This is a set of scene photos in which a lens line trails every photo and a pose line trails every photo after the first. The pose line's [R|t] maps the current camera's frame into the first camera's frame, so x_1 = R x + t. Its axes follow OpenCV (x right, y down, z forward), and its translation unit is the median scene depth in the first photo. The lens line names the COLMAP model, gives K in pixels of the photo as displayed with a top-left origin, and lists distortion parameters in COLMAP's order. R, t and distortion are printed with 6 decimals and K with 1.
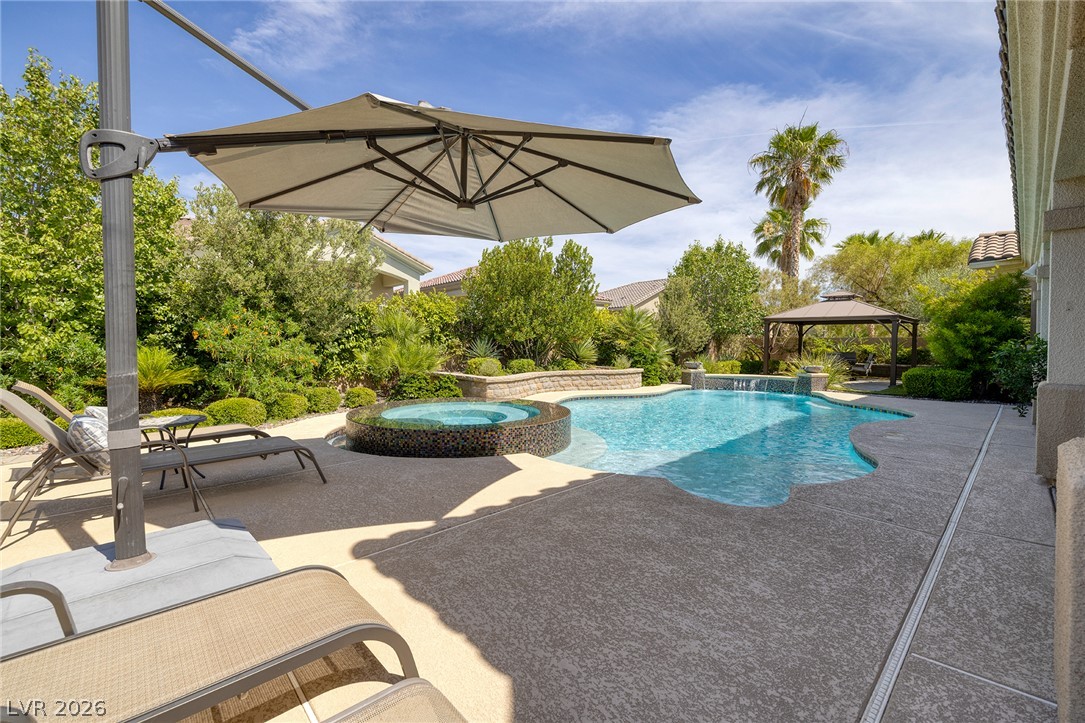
lens RADIAL K [[450.8, 0, 542.5], [0, 450.8, 361.5], [0, 0, 1]] dist [-0.000806, 0.000007]
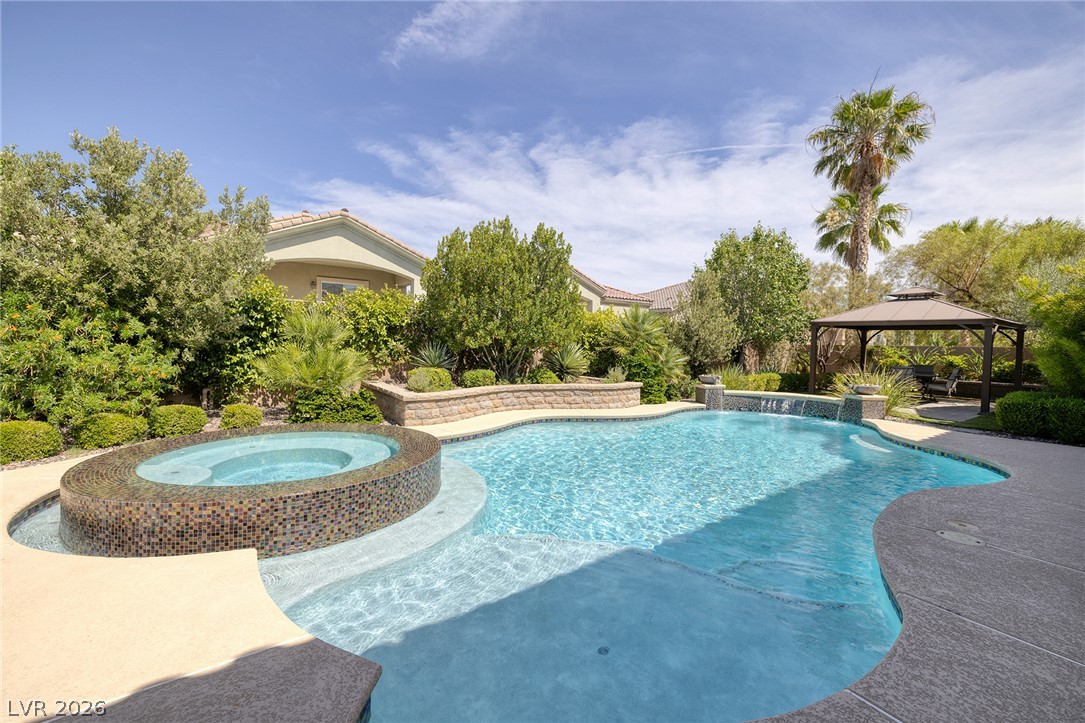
lens RADIAL K [[451.3, 0, 545.6], [0, 451.3, 360.4], [0, 0, 1]] dist [-0.000264, -0.000311]
pose [[0.991717, 0.017618, -0.127231, 0.132324], [-0.018292, 0.999824, -0.004131, -0.015460], [0.127136, 0.006424, 0.991864, 0.146411]]
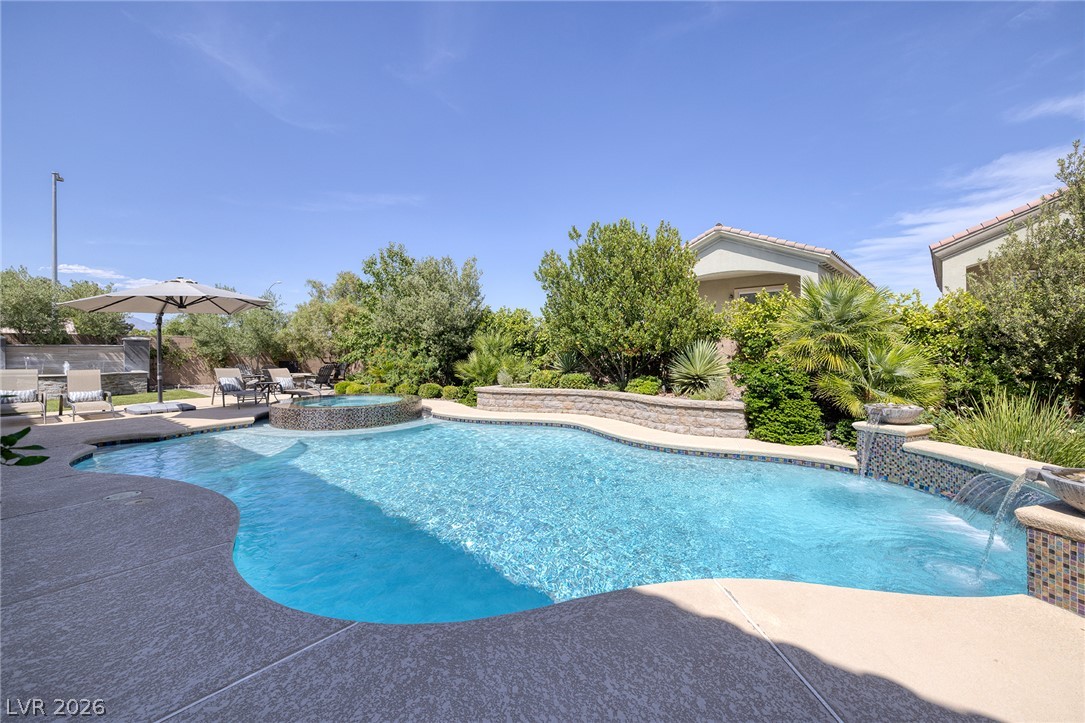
lens RADIAL K [[469.2, 0, 552.4], [0, 469.2, 344.7], [0, 0, 1]] dist [0.001305, -0.000050]
pose [[0.130090, -0.010683, -0.991445, 0.626795], [-0.023290, 0.999633, -0.013828, -0.033406], [0.991229, 0.024890, 0.129794, 0.616898]]
